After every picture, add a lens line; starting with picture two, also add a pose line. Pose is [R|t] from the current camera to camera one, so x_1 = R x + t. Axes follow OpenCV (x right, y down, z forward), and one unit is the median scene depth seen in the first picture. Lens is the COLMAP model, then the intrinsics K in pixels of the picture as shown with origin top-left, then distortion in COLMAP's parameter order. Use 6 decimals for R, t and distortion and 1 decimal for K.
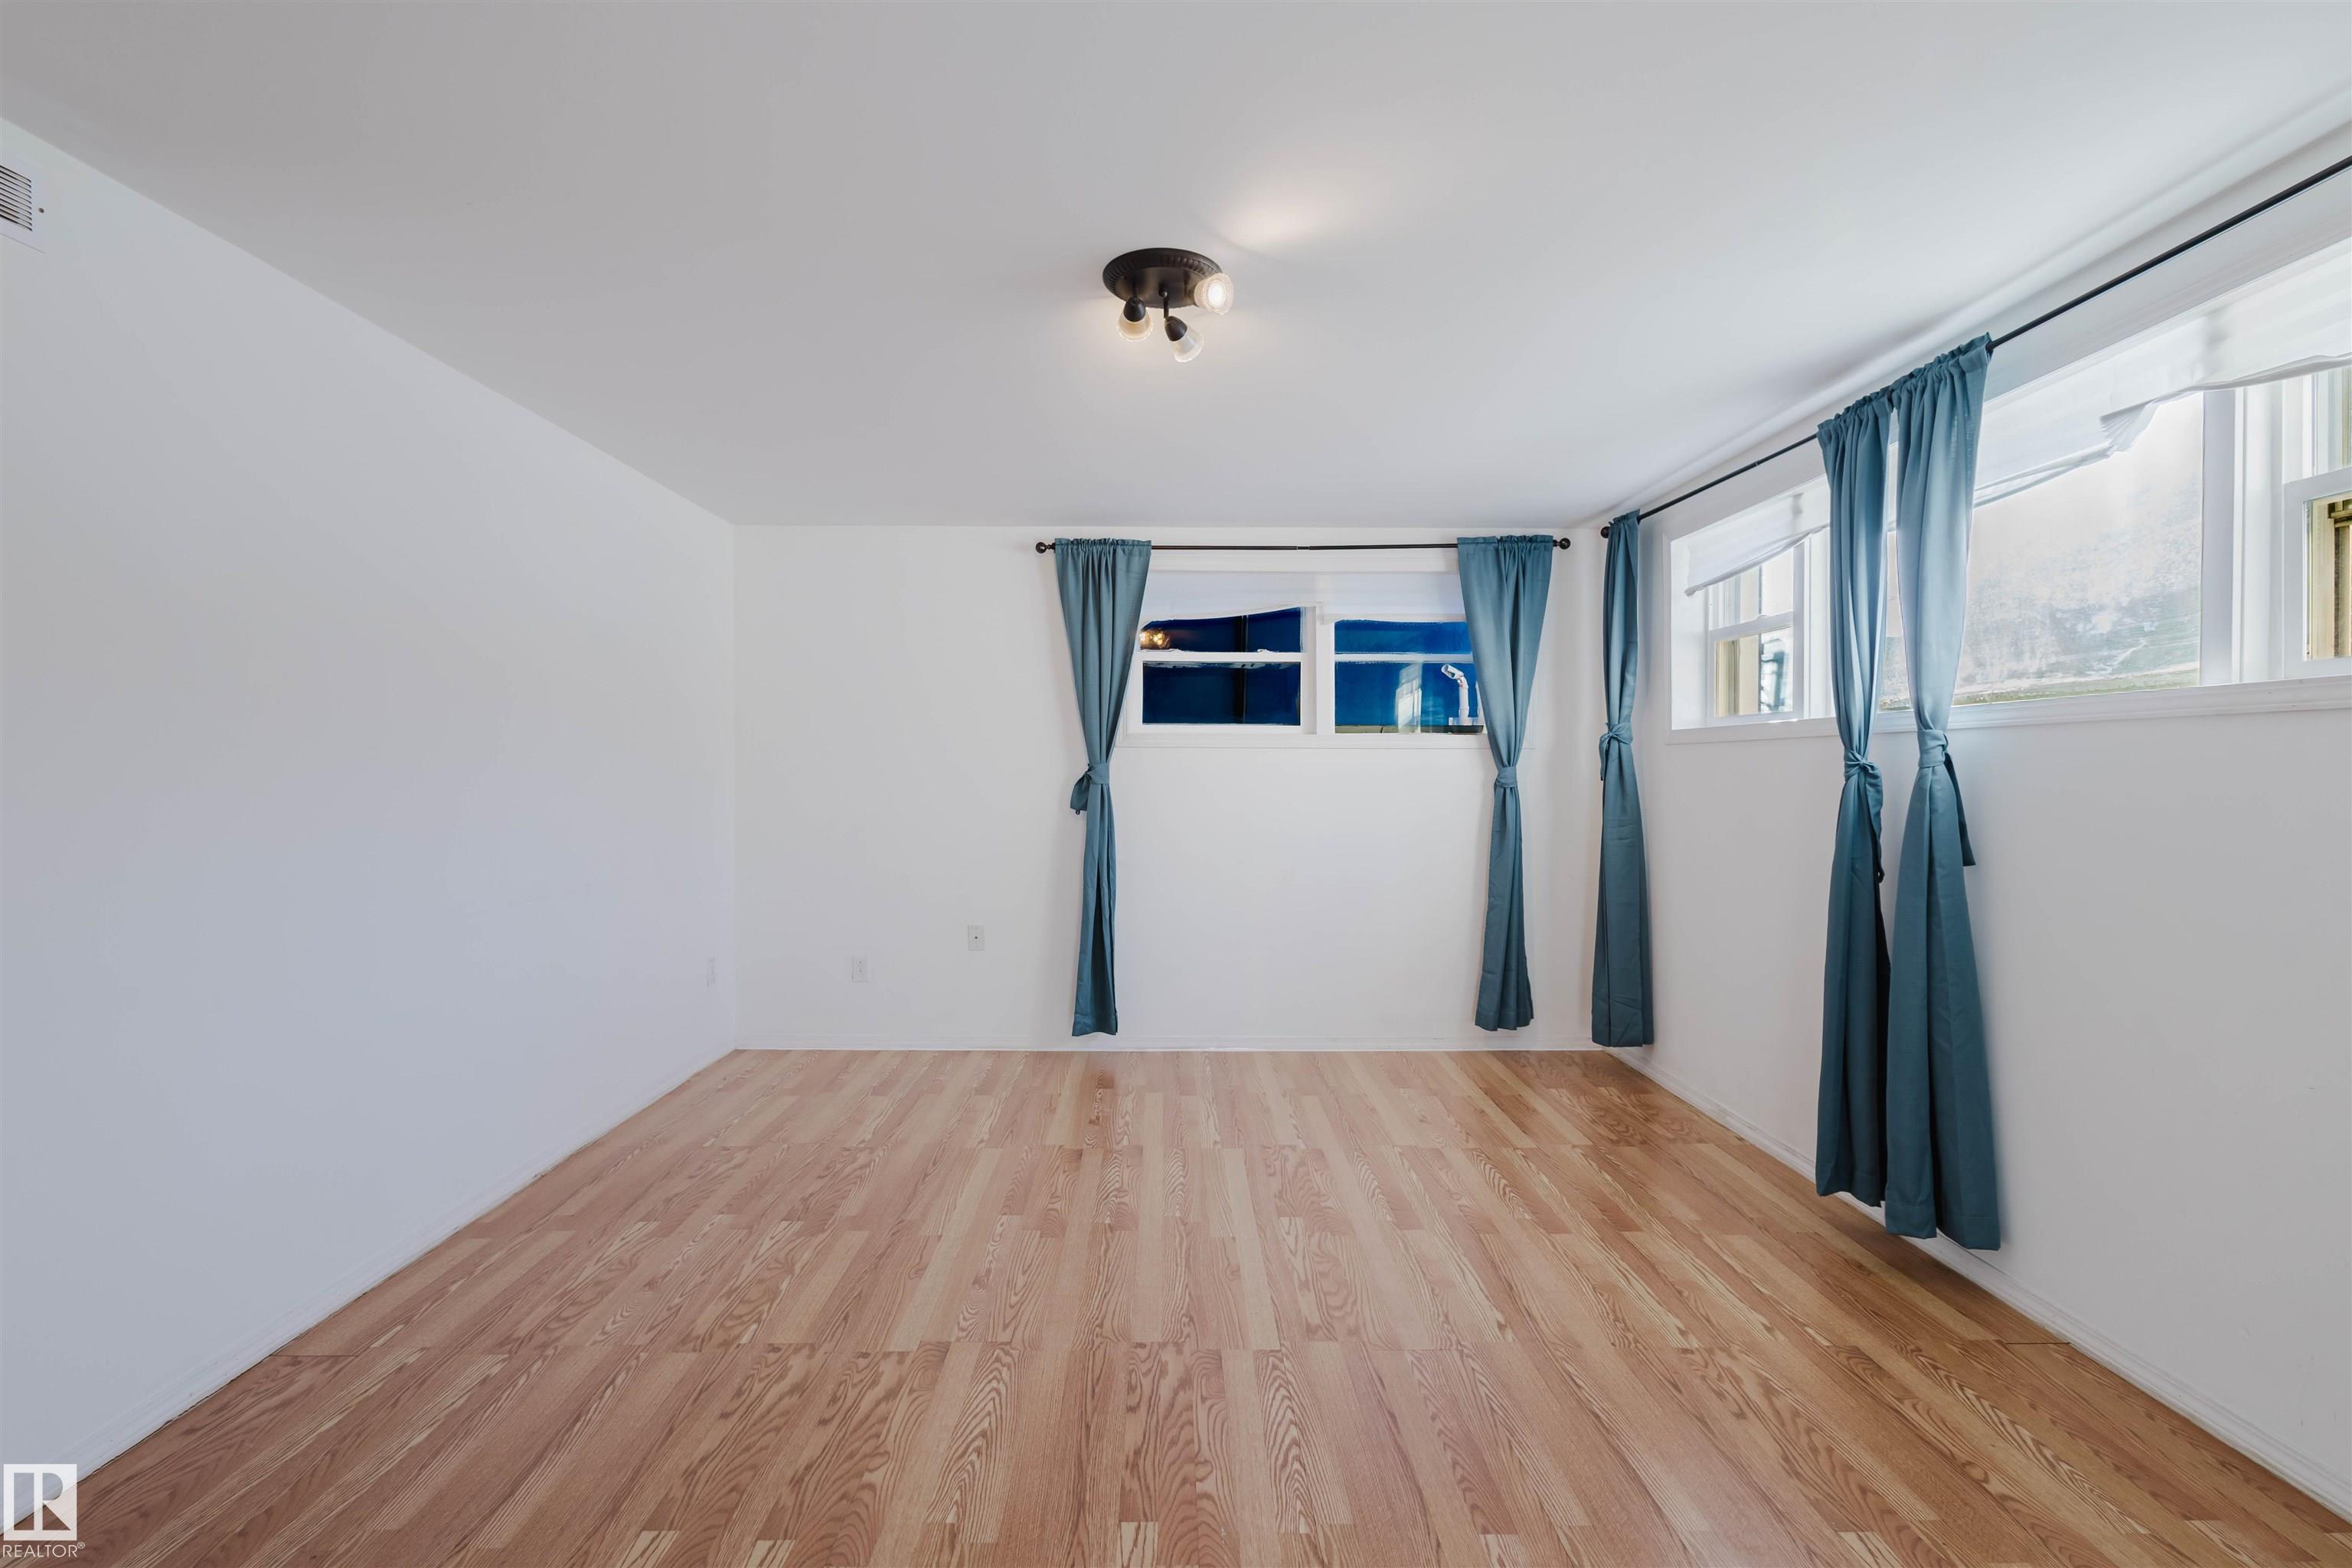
lens RADIAL K [[1082.0, 0, 1173.9], [0, 1082.0, 779.1], [0, 0, 1]] dist [0.010942, -0.002985]
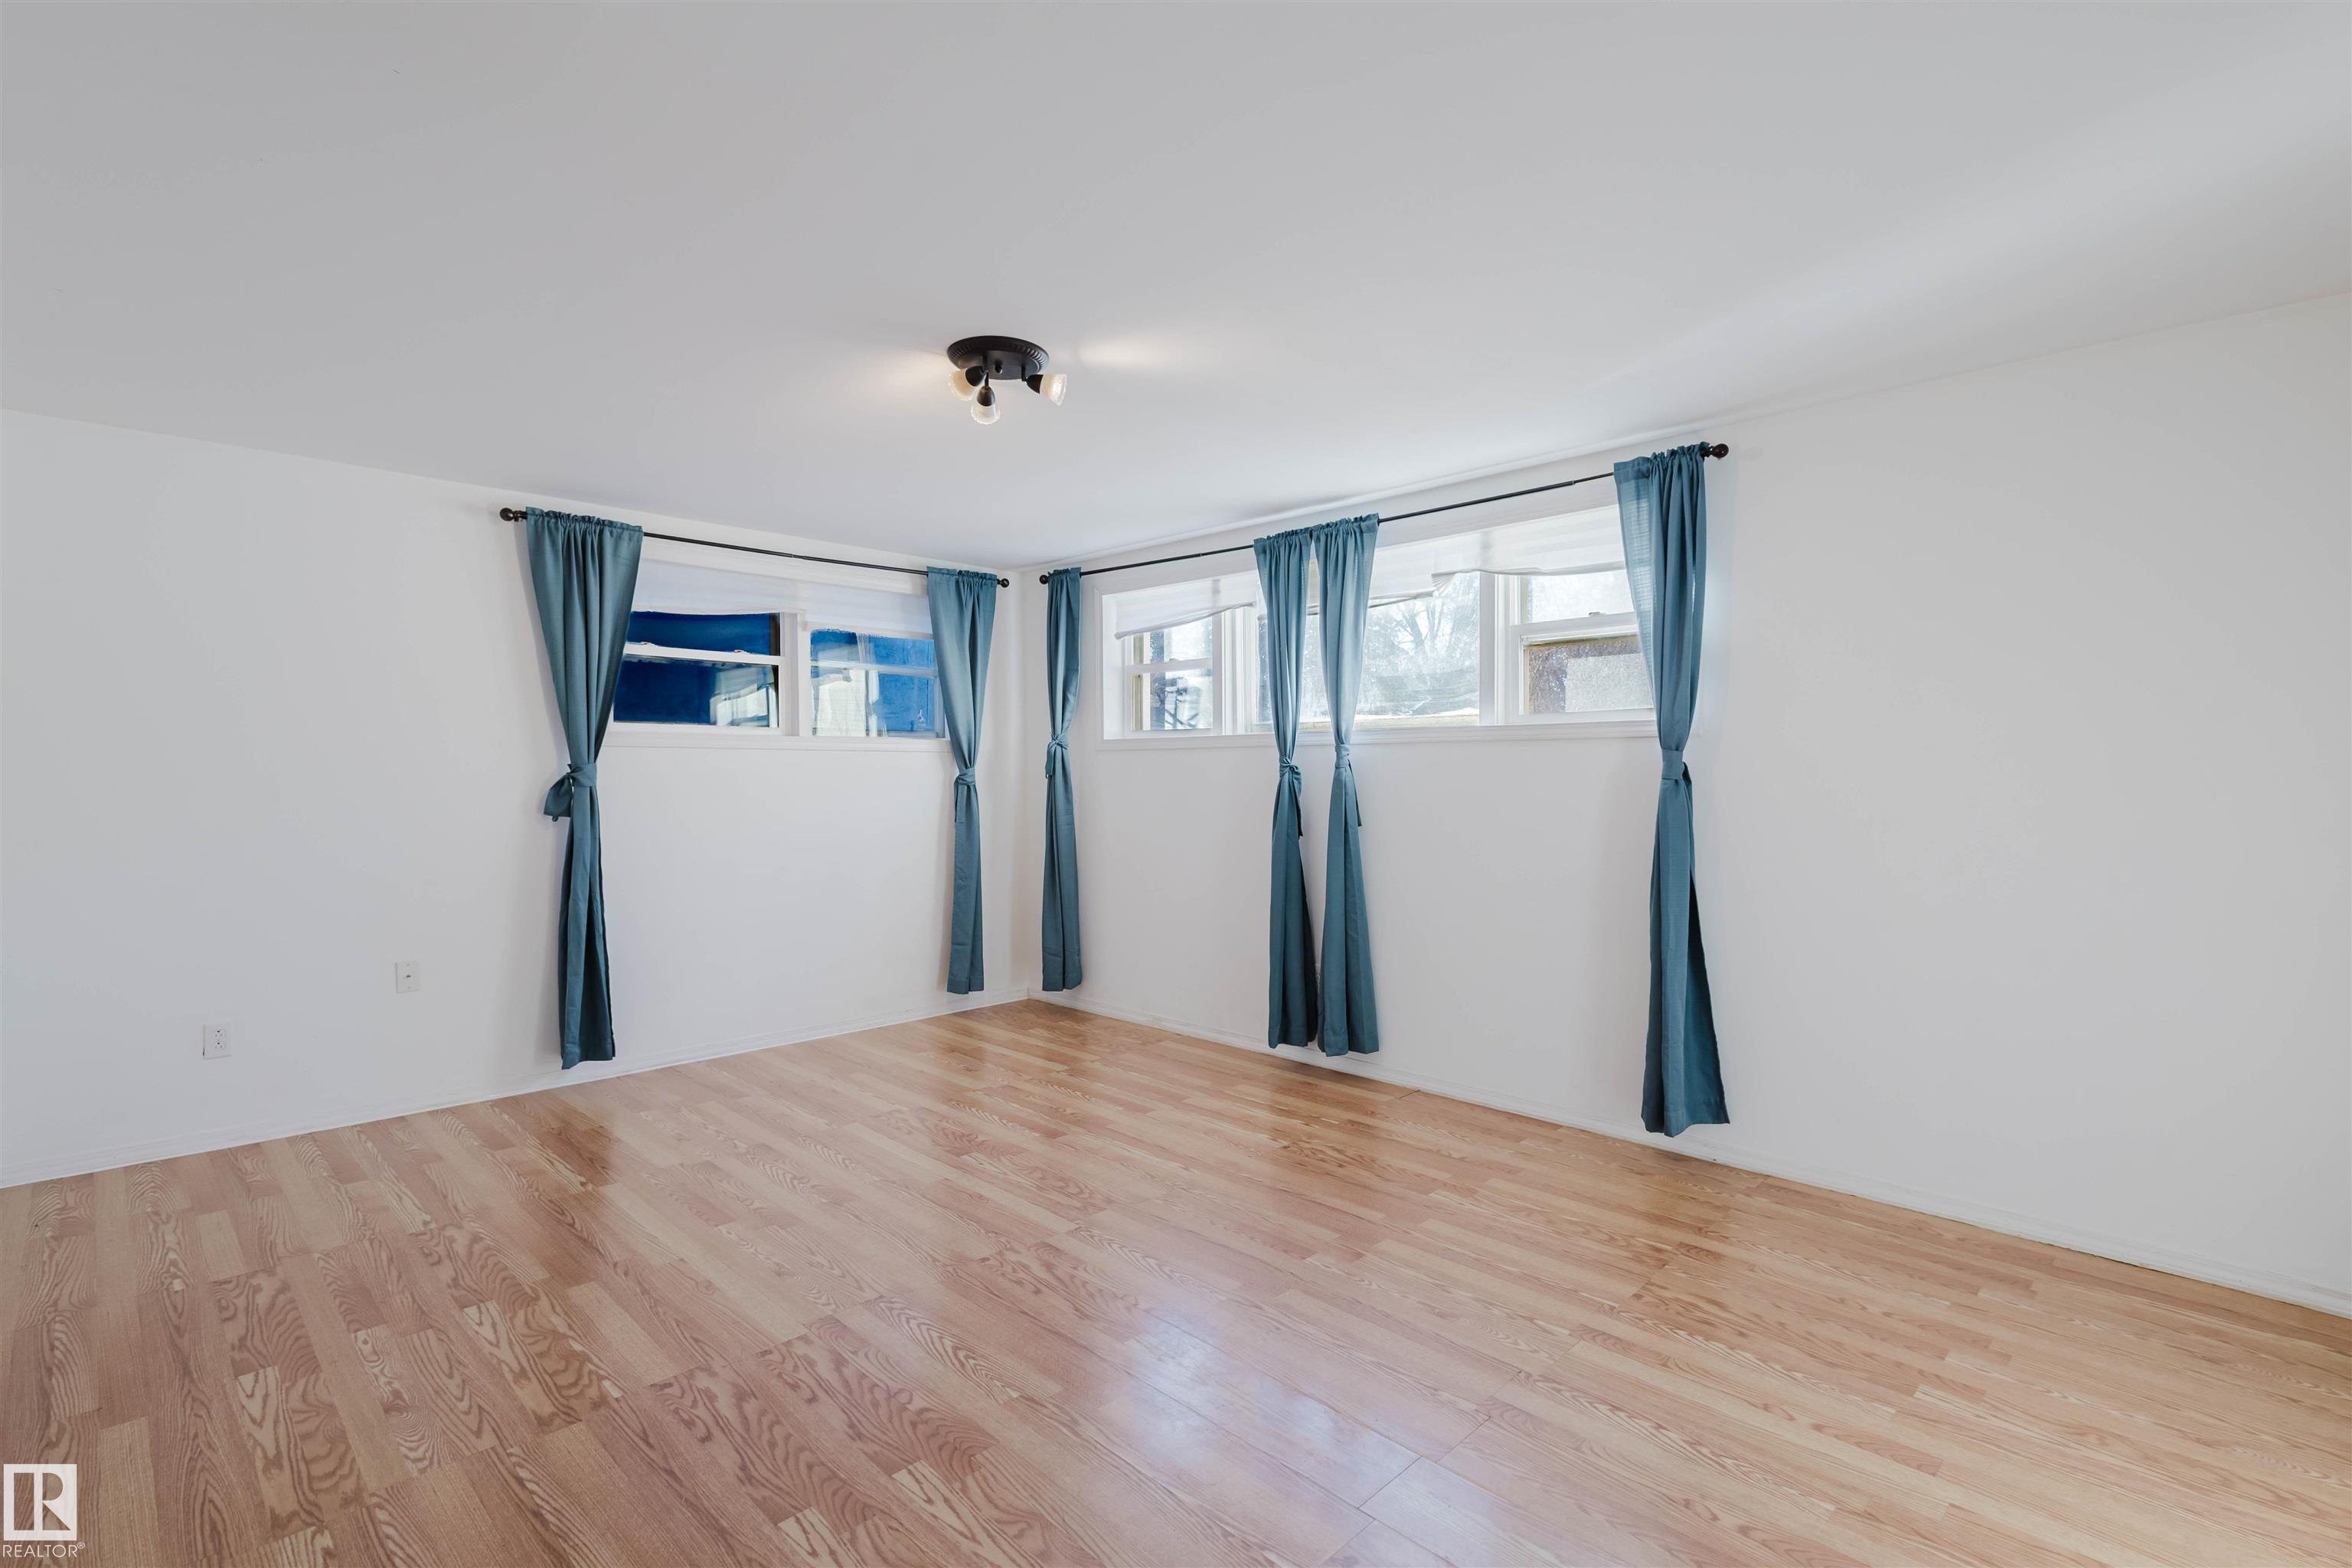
lens RADIAL K [[1082.0, 0, 1177.3], [0, 1082.0, 774.4], [0, 0, 1]] dist [0.010942, -0.002985]
pose [[0.712396, -0.004724, 0.701761, -0.546649], [0.008911, 0.999958, -0.002314, 0.001376], [-0.701721, 0.007902, 0.712408, 0.010226]]
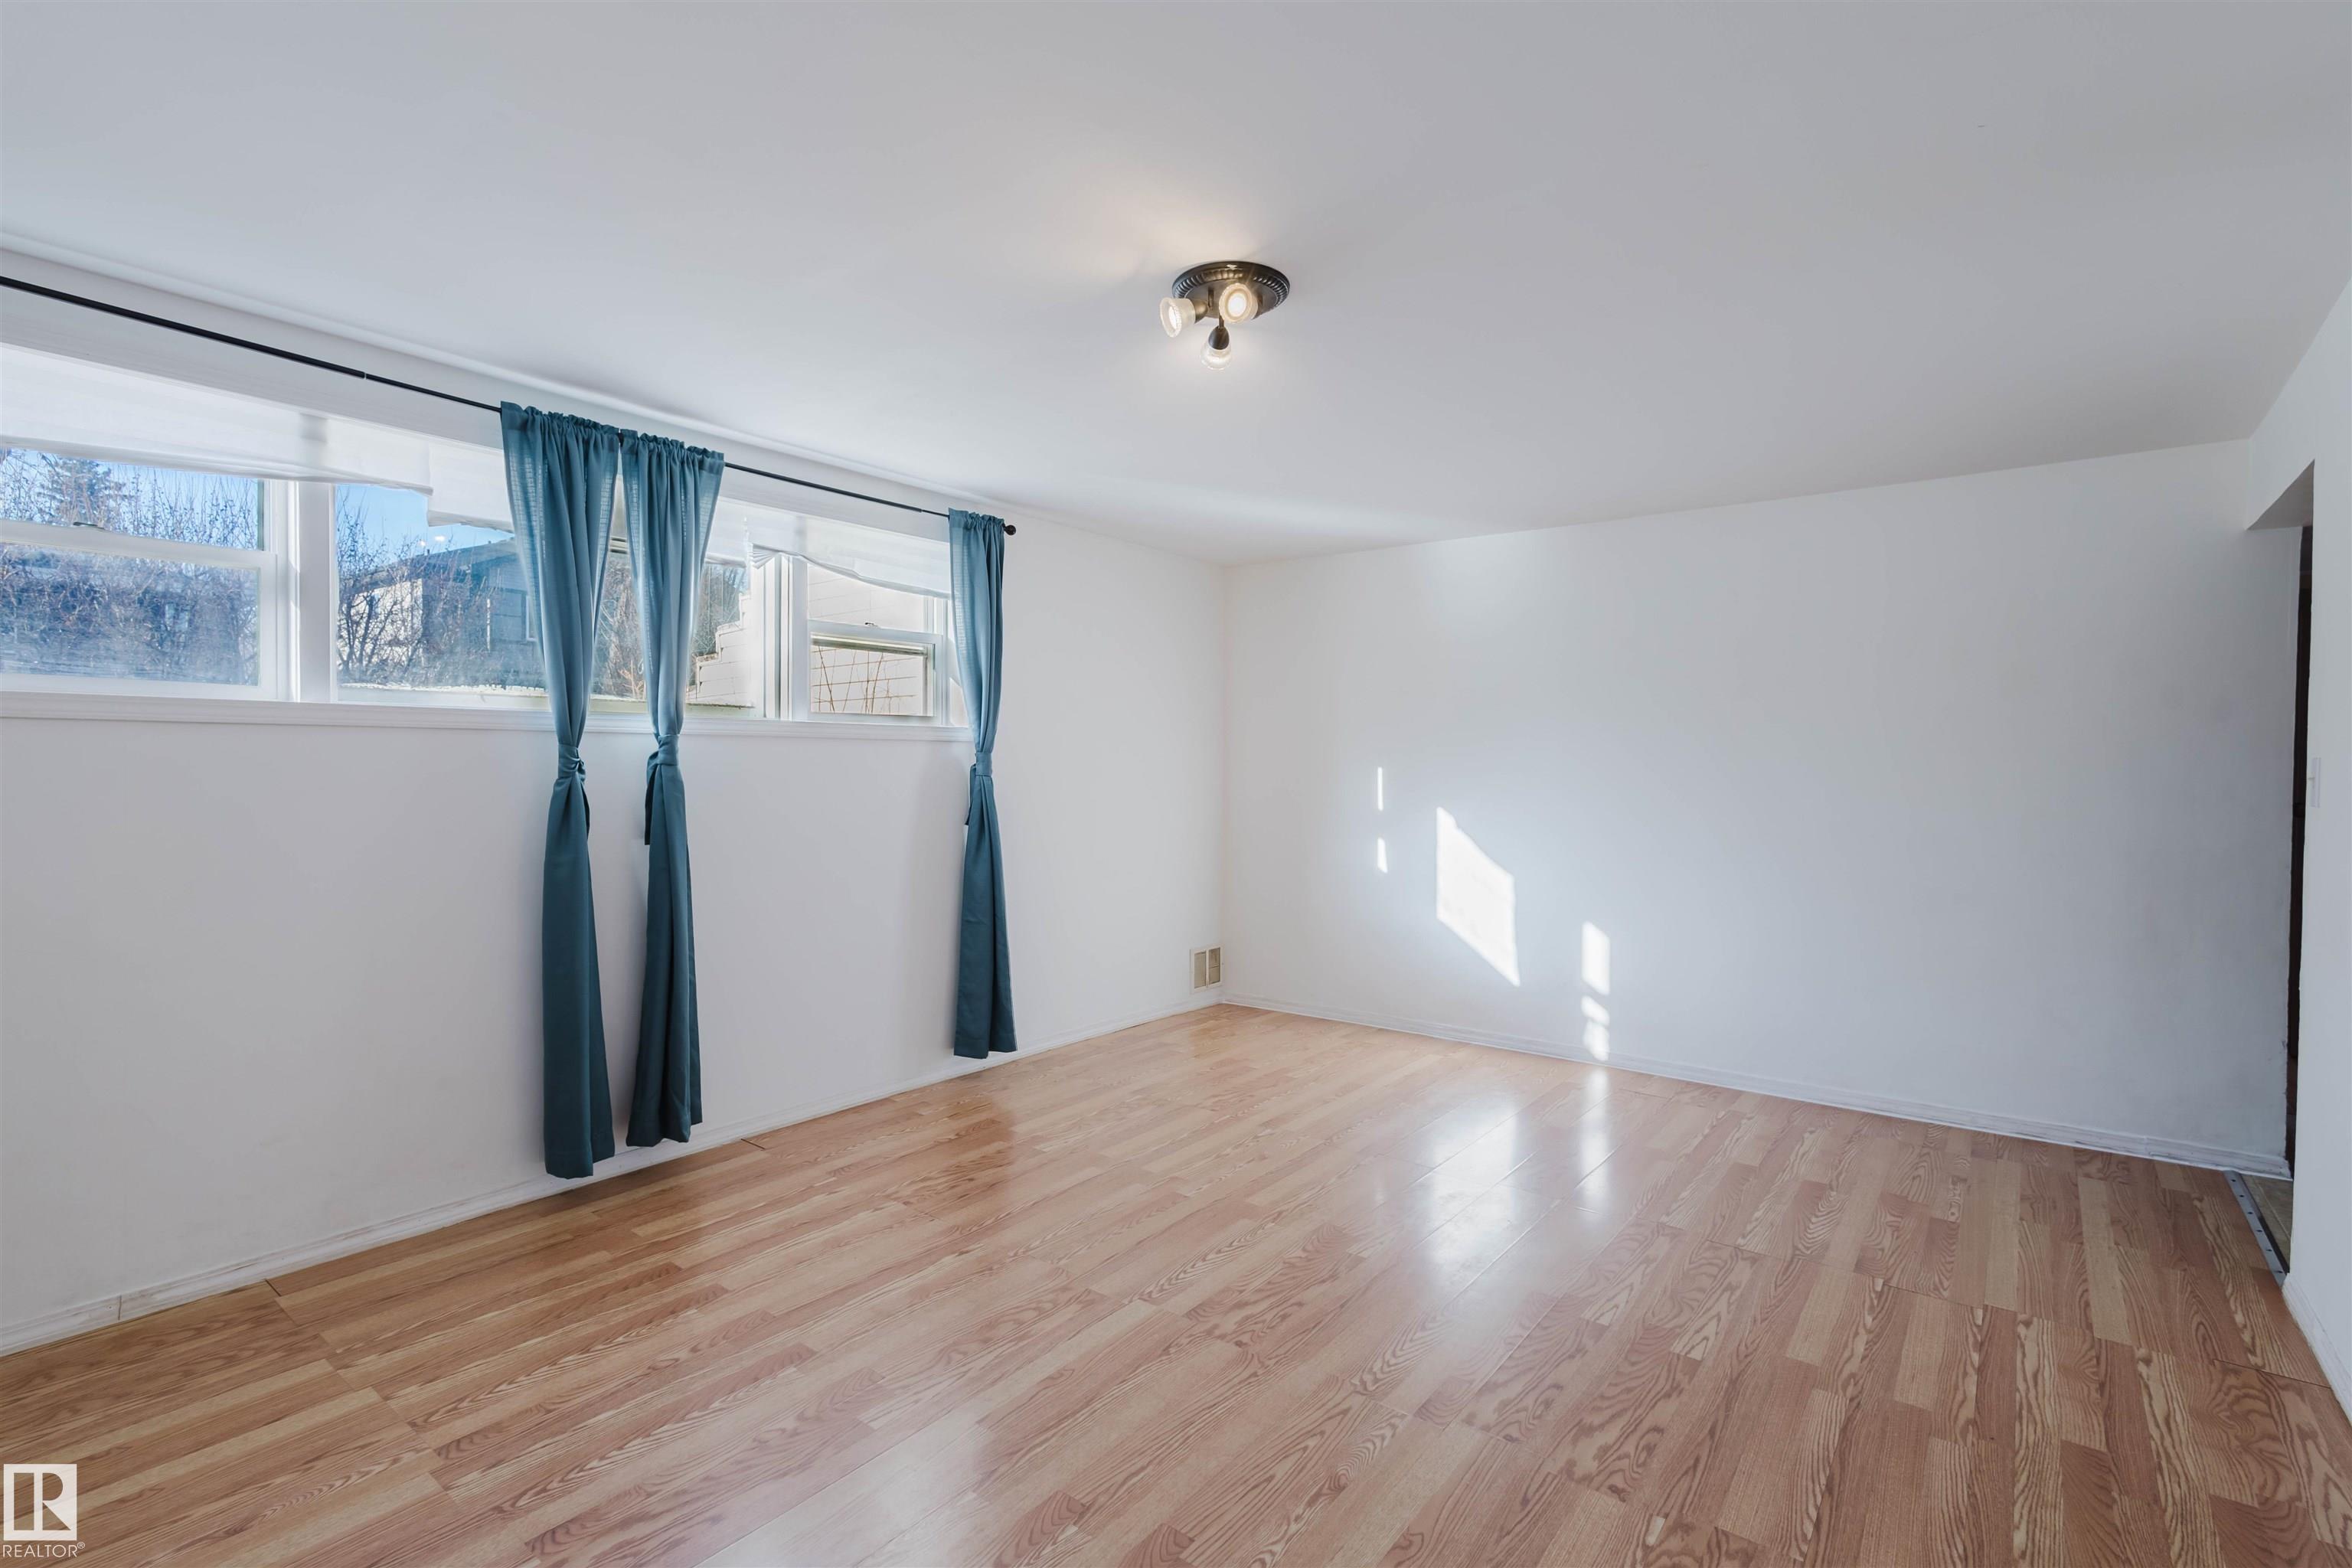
lens RADIAL K [[1082.0, 0, 1173.8], [0, 1082.0, 776.6], [0, 0, 1]] dist [0.010942, -0.002985]
pose [[-0.783483, -0.011633, 0.621305, -0.467408], [-0.000015, 0.999825, 0.018701, -0.017281], [-0.621414, 0.014643, -0.783346, 1.412447]]
